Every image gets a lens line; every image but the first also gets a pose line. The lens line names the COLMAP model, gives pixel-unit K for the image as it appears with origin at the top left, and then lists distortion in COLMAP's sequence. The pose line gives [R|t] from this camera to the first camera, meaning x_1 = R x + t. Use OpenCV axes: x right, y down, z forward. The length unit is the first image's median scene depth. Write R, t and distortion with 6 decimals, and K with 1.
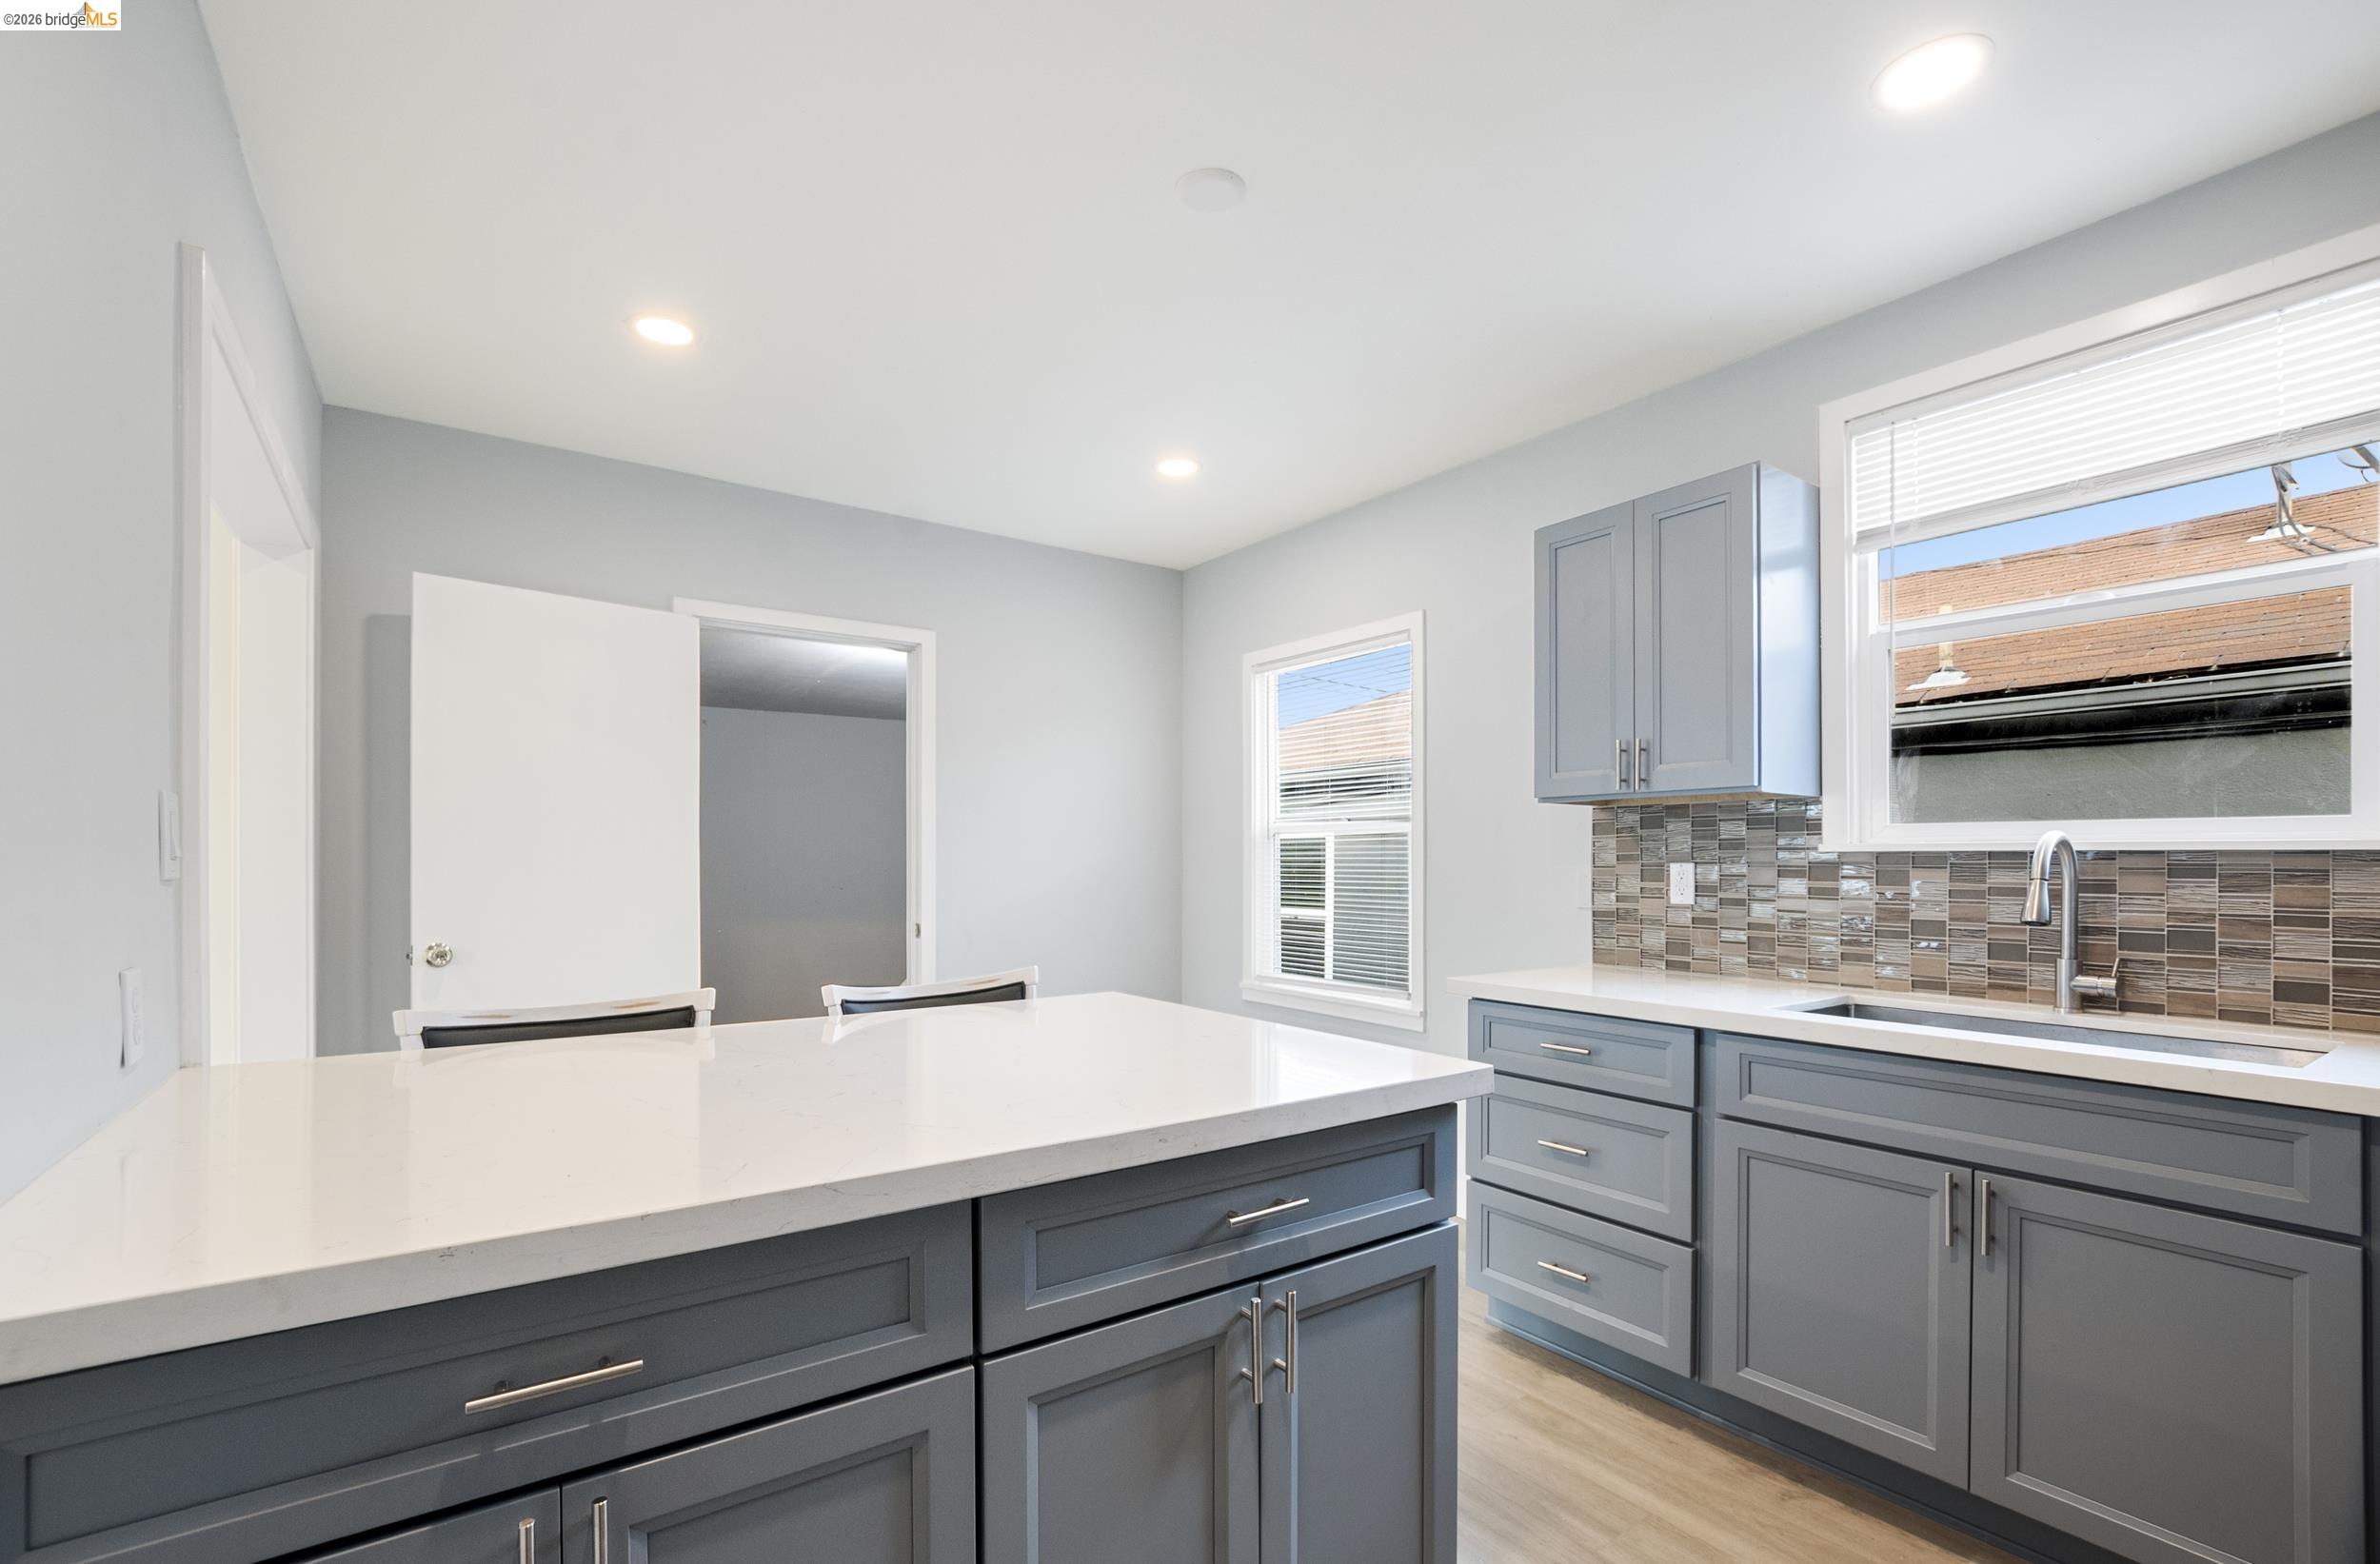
lens RADIAL K [[1041.0, 0, 1191.9], [0, 1041.0, 863.8], [0, 0, 1]] dist [-0.017096, 0.002004]
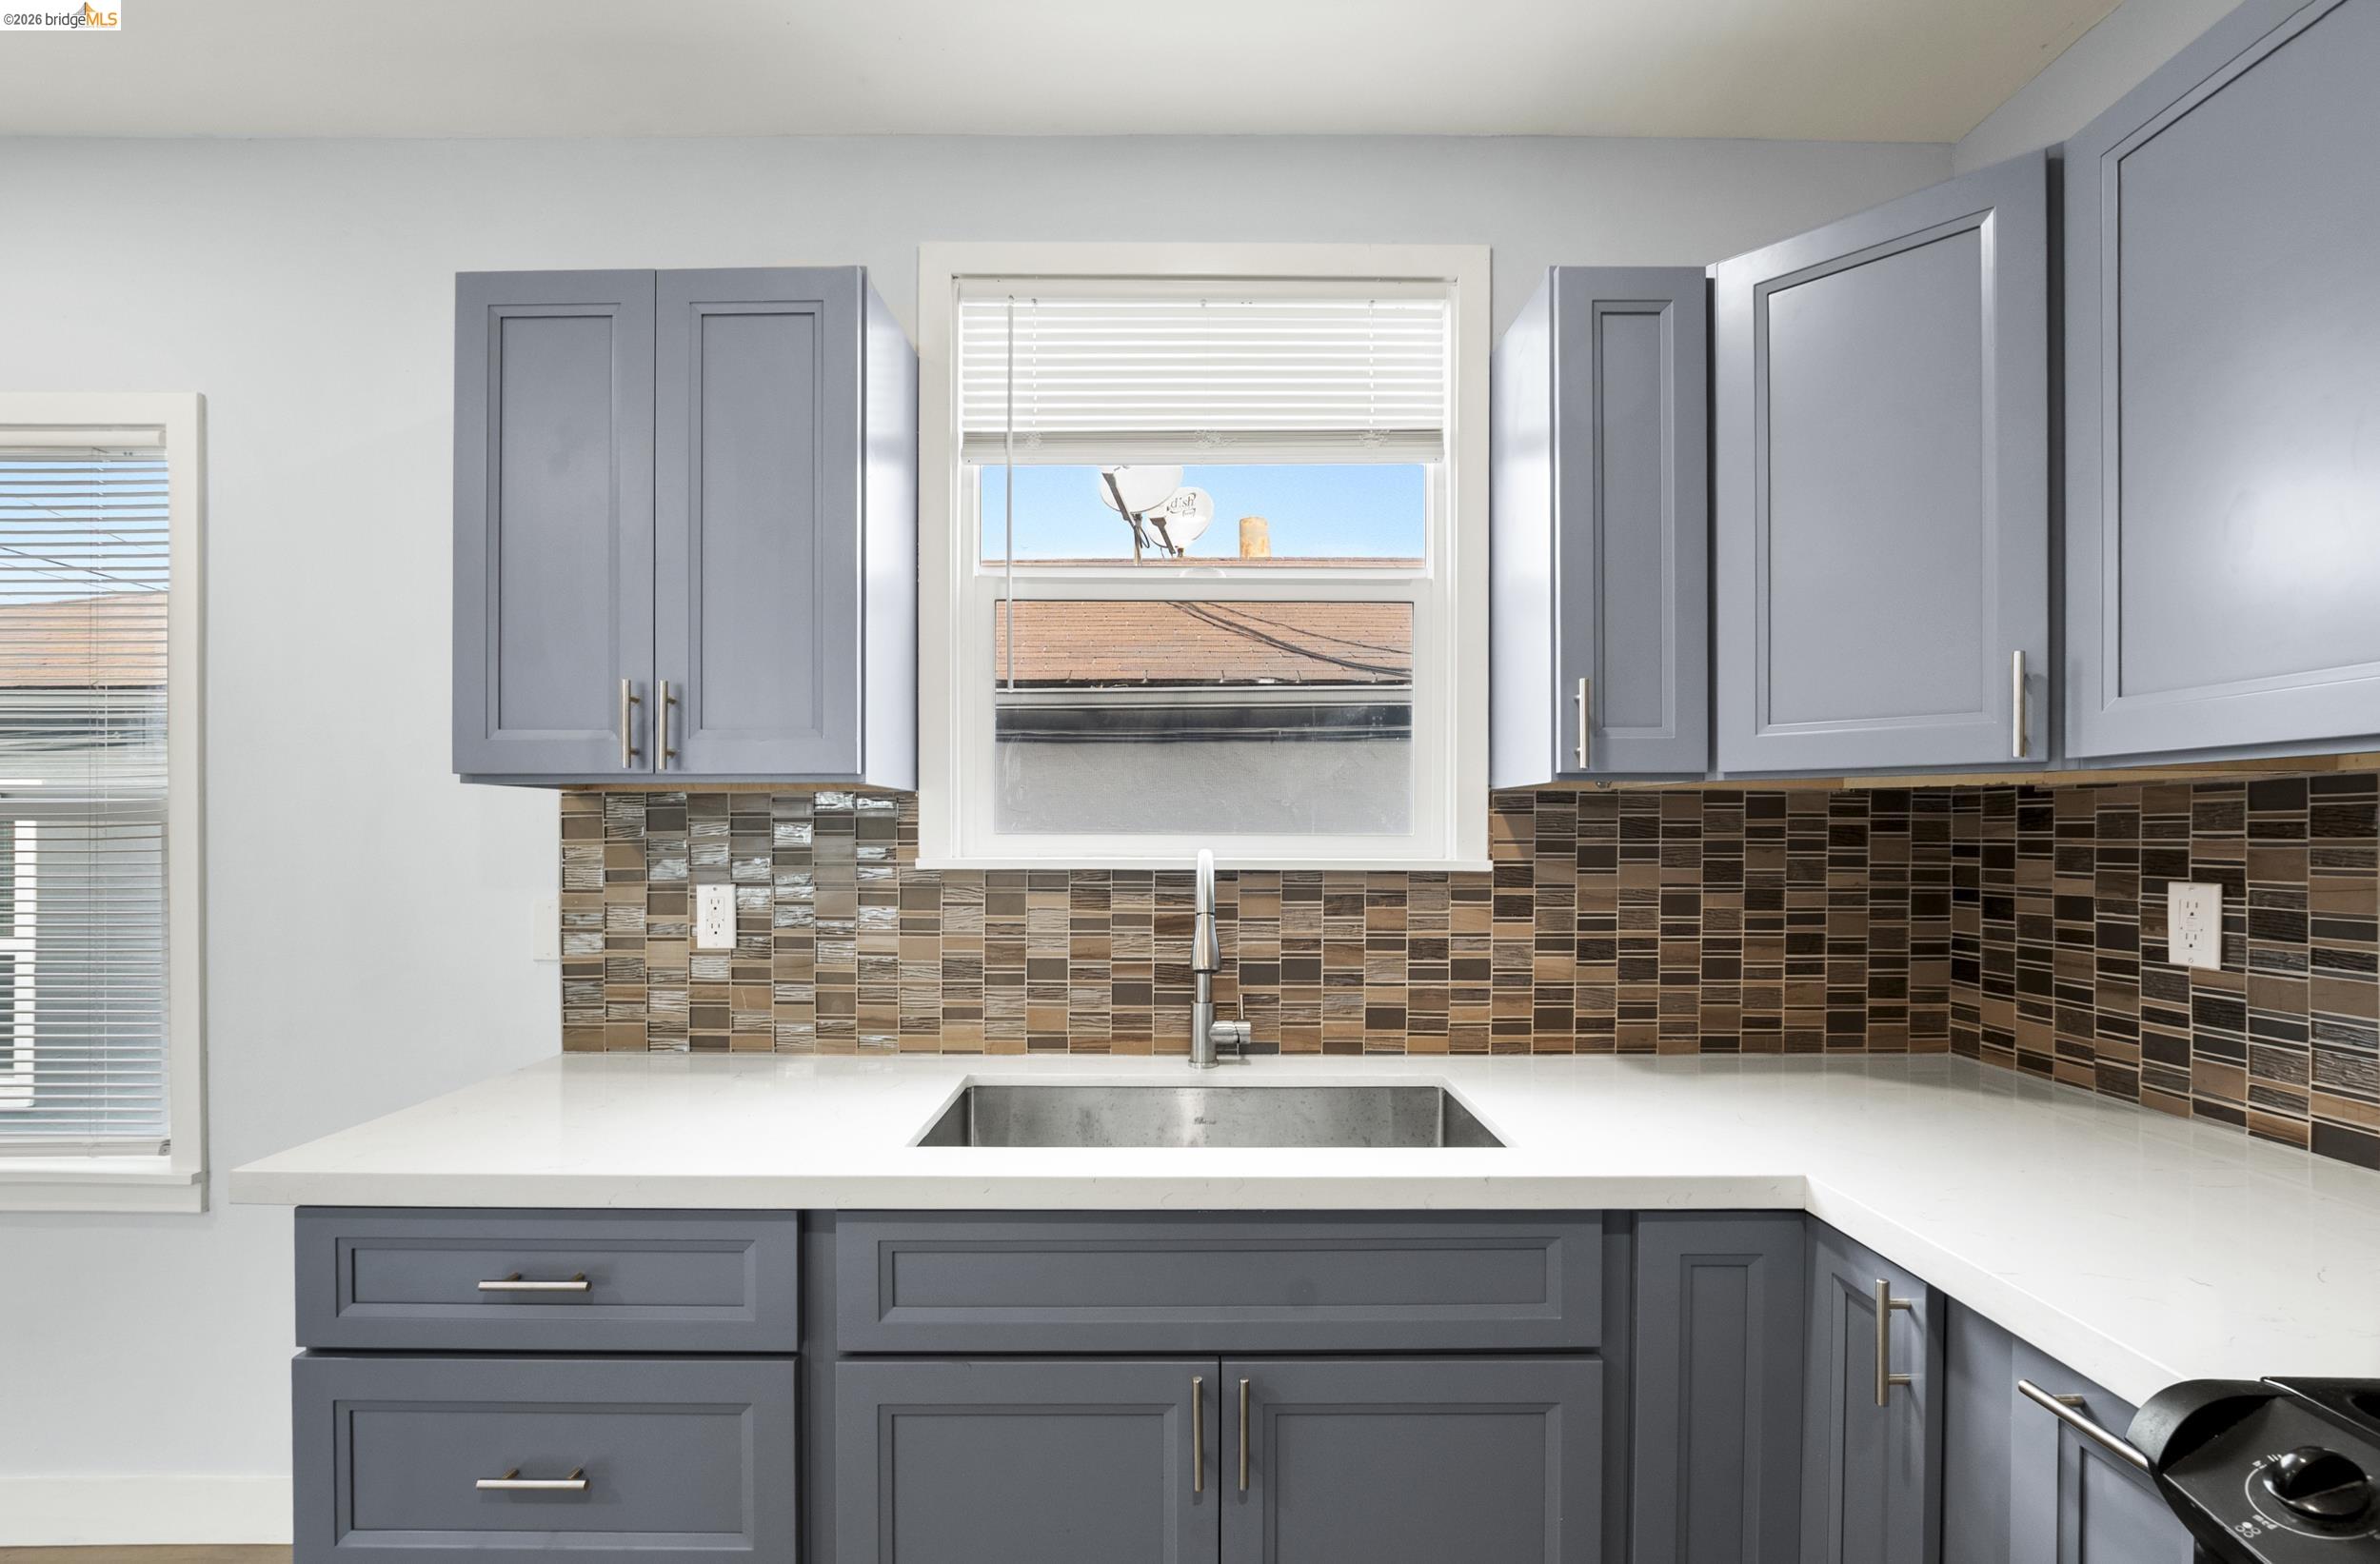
lens RADIAL K [[1041.0, 0, 1177.2], [0, 1041.0, 834.6], [0, 0, 1]] dist [-0.017096, 0.002004]
pose [[0.583824, -0.003094, 0.811874, 0.137855], [0.001218, 0.999995, 0.002934, -0.039340], [-0.811879, -0.000724, 0.583825, 0.460560]]
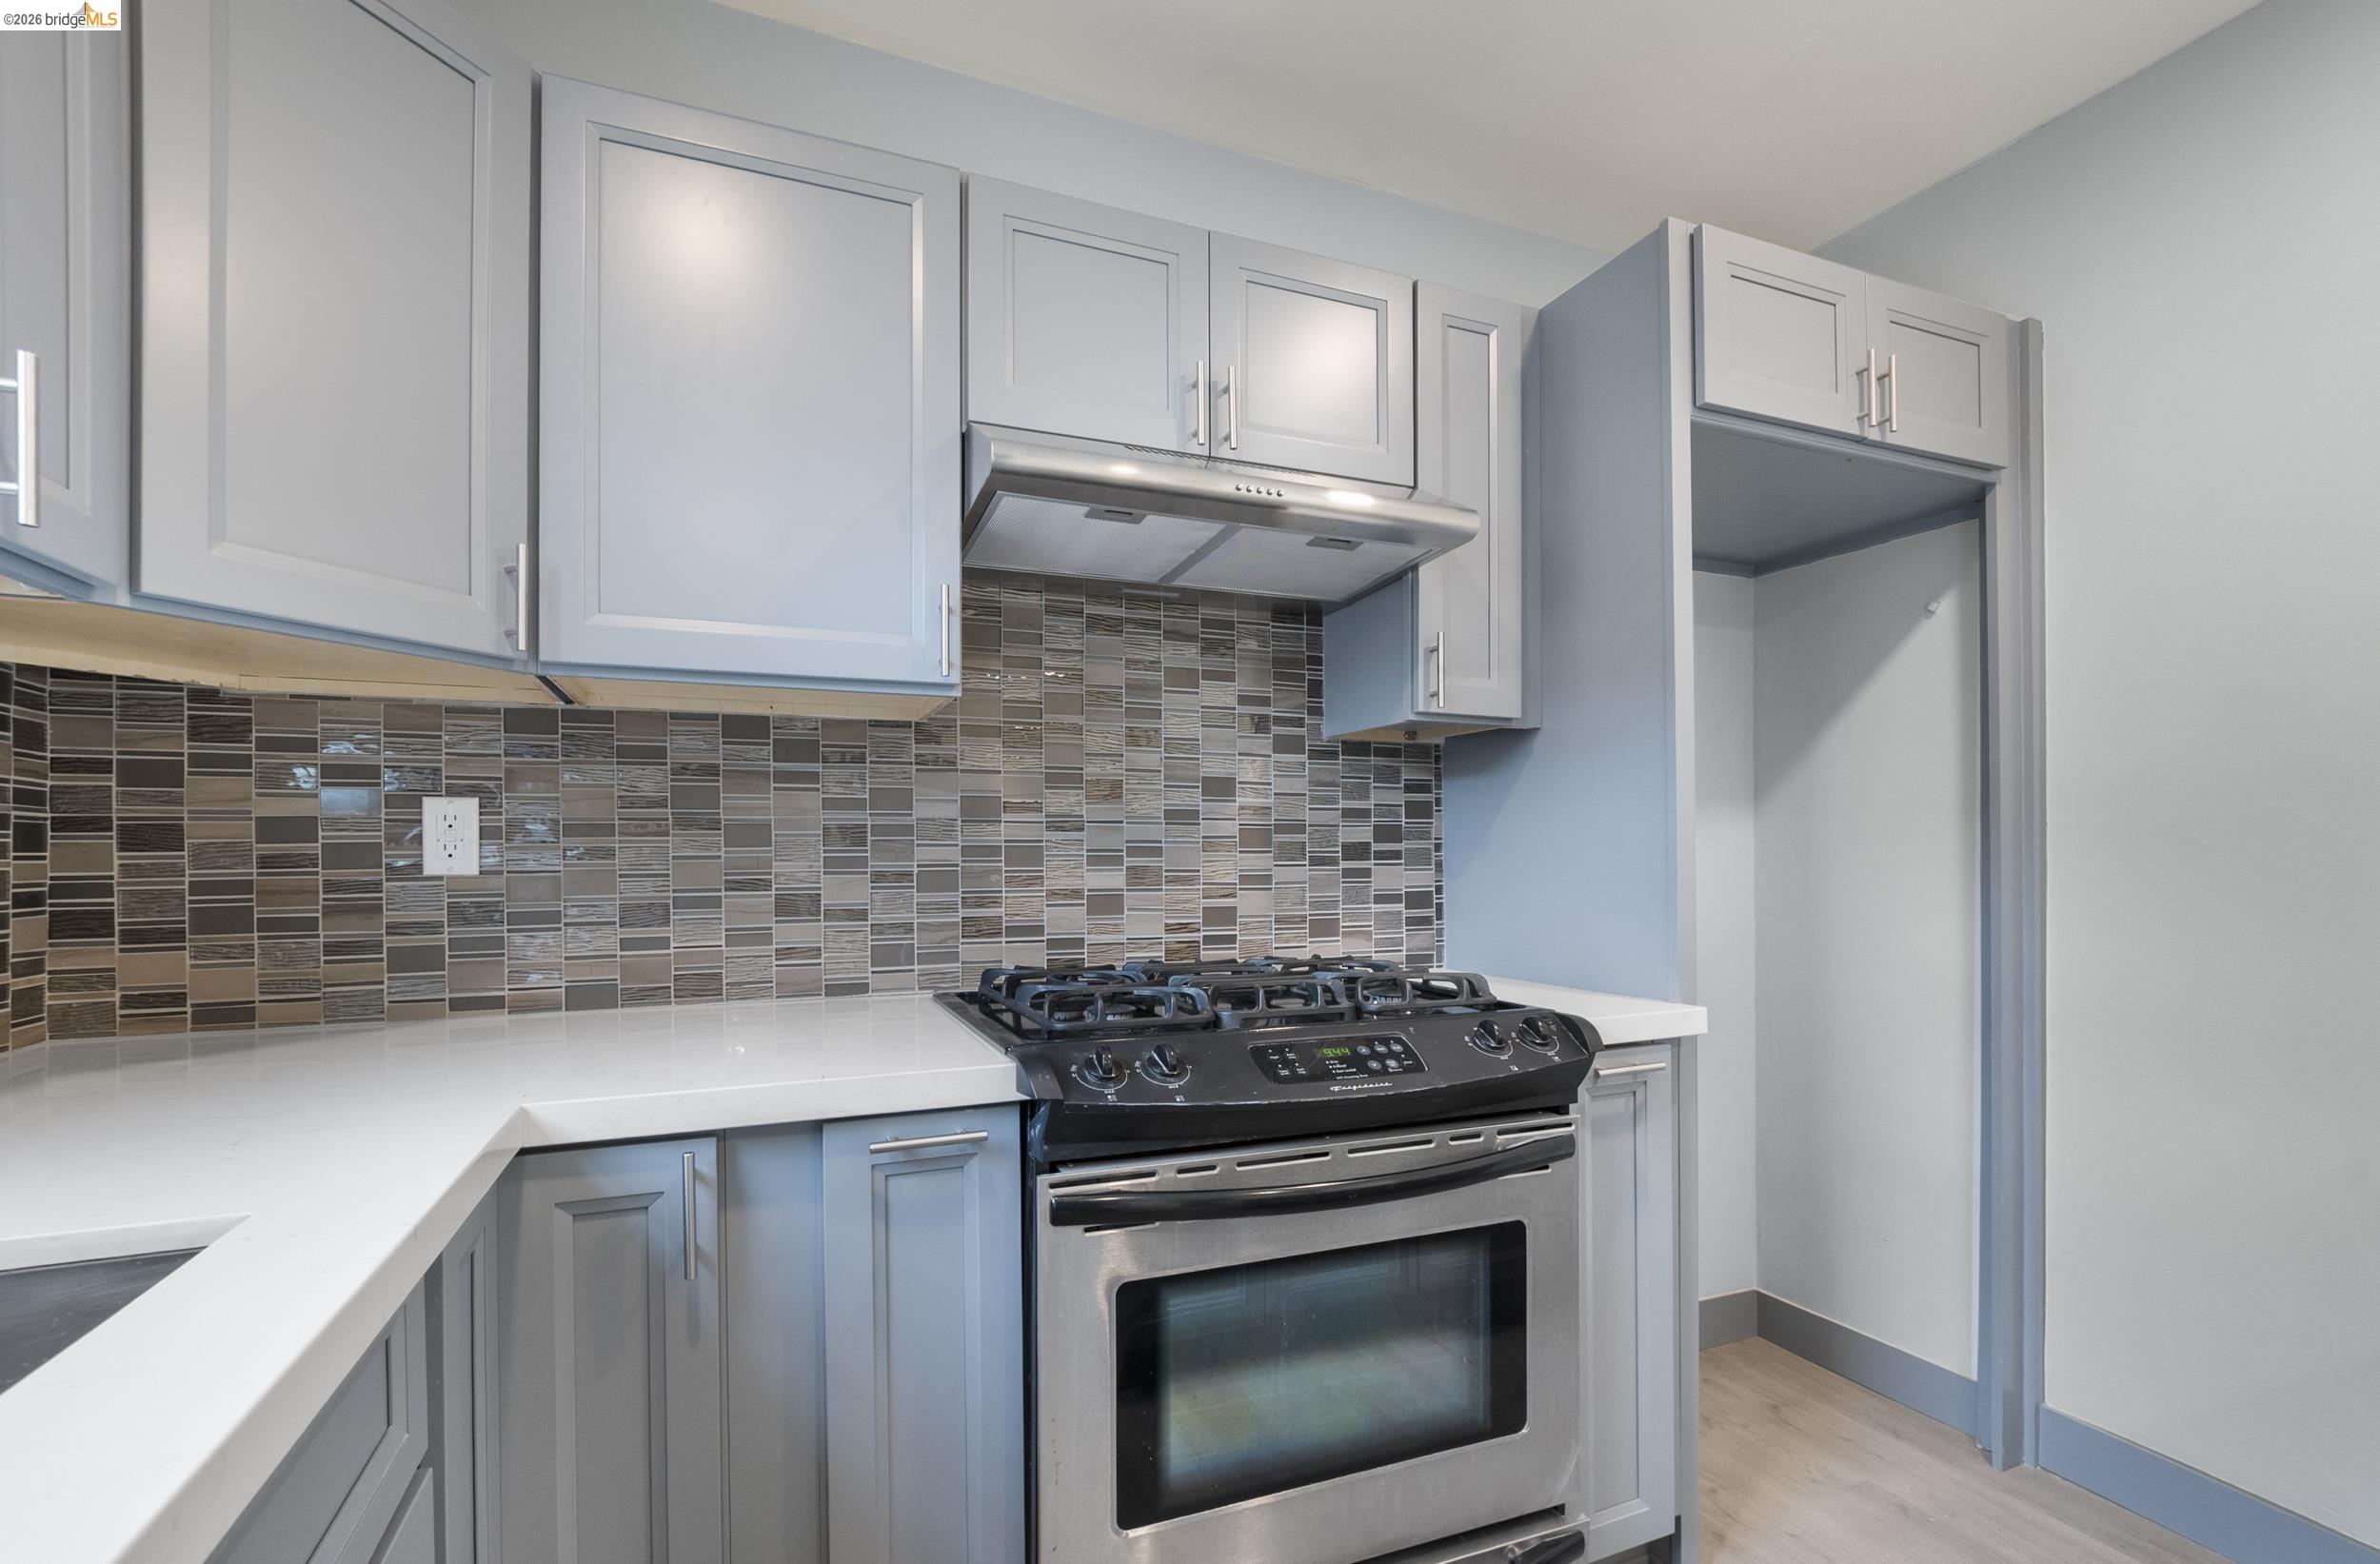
lens RADIAL K [[1086.5, 0, 1195.4], [0, 1086.5, 855.6], [0, 0, 1]] dist [-0.008019, 0.000256]
pose [[-0.972143, 0.000121, 0.234390, 0.349151], [0.001563, 0.999981, 0.005965, 0.022888], [-0.234385, 0.006165, -0.972124, 0.868072]]
